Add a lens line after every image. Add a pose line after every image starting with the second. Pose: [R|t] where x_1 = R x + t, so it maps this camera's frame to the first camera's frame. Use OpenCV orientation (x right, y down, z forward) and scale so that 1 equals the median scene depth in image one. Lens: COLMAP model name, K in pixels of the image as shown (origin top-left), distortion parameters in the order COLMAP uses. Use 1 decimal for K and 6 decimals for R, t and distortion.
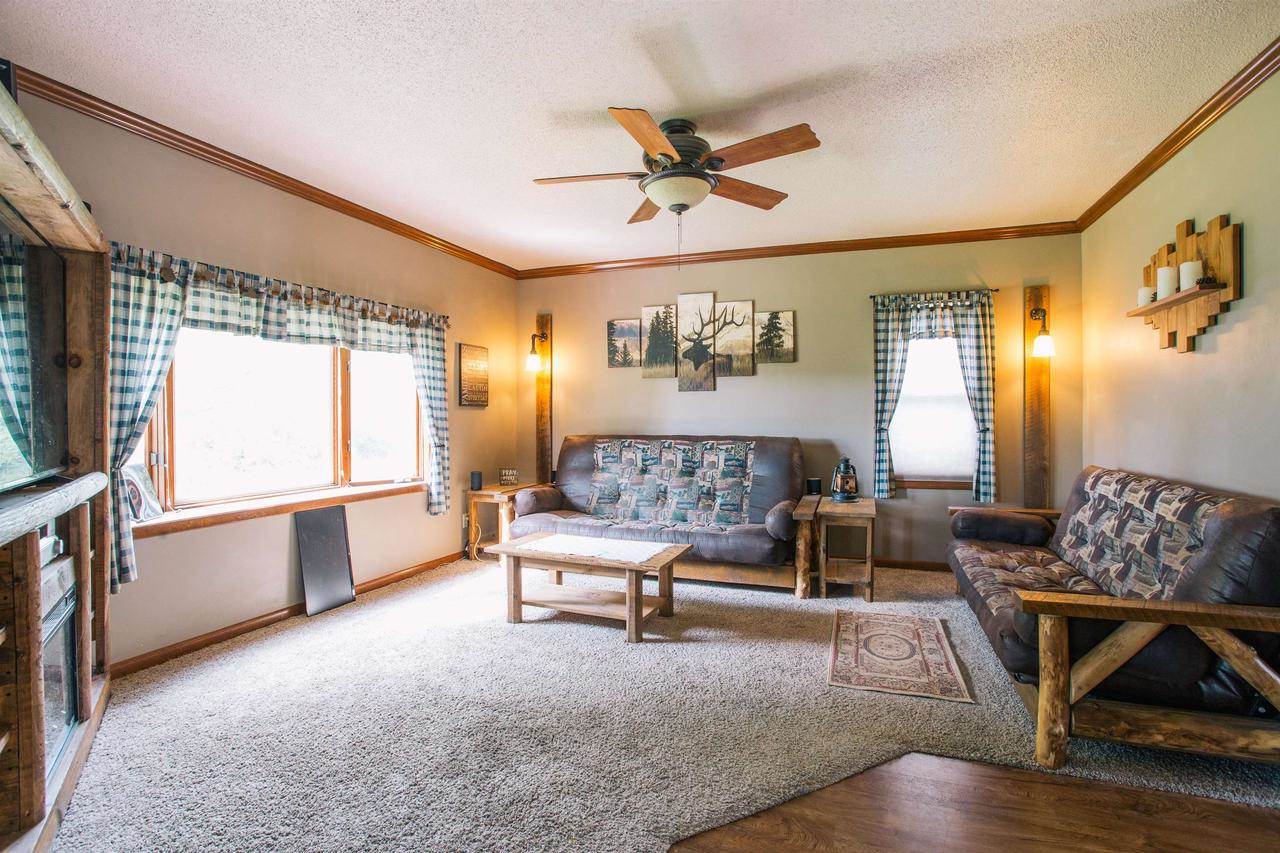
lens RADIAL K [[625.2, 0, 642.7], [0, 625.2, 425.2], [0, 0, 1]] dist [-0.074894, 0.030621]
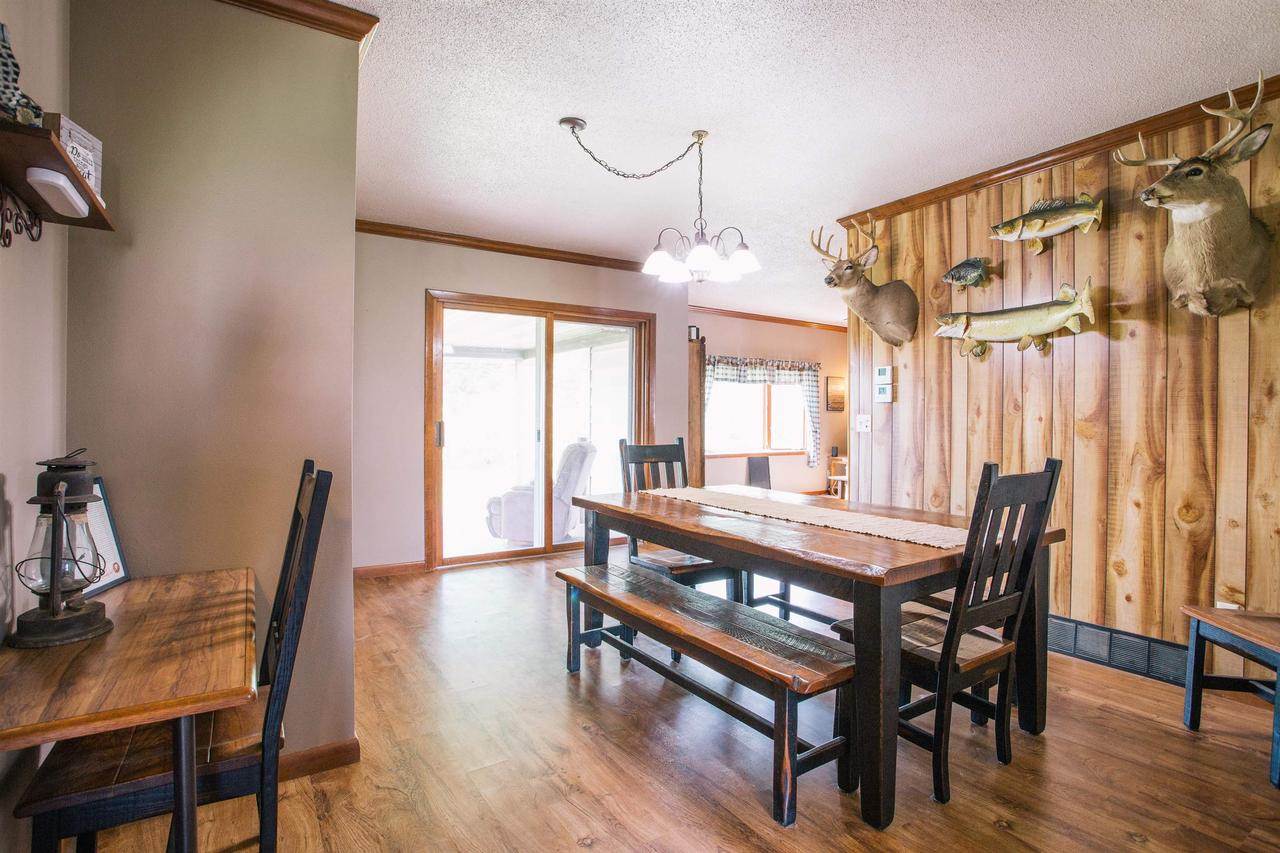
lens RADIAL K [[625.2, 0, 642.7], [0, 625.2, 425.2], [0, 0, 1]] dist [-0.074894, 0.030621]
pose [[0.806655, 0.011330, -0.590914, 0.413300], [-0.015843, 0.999871, -0.002456, 0.029024], [0.590810, 0.011343, 0.806731, -0.942103]]
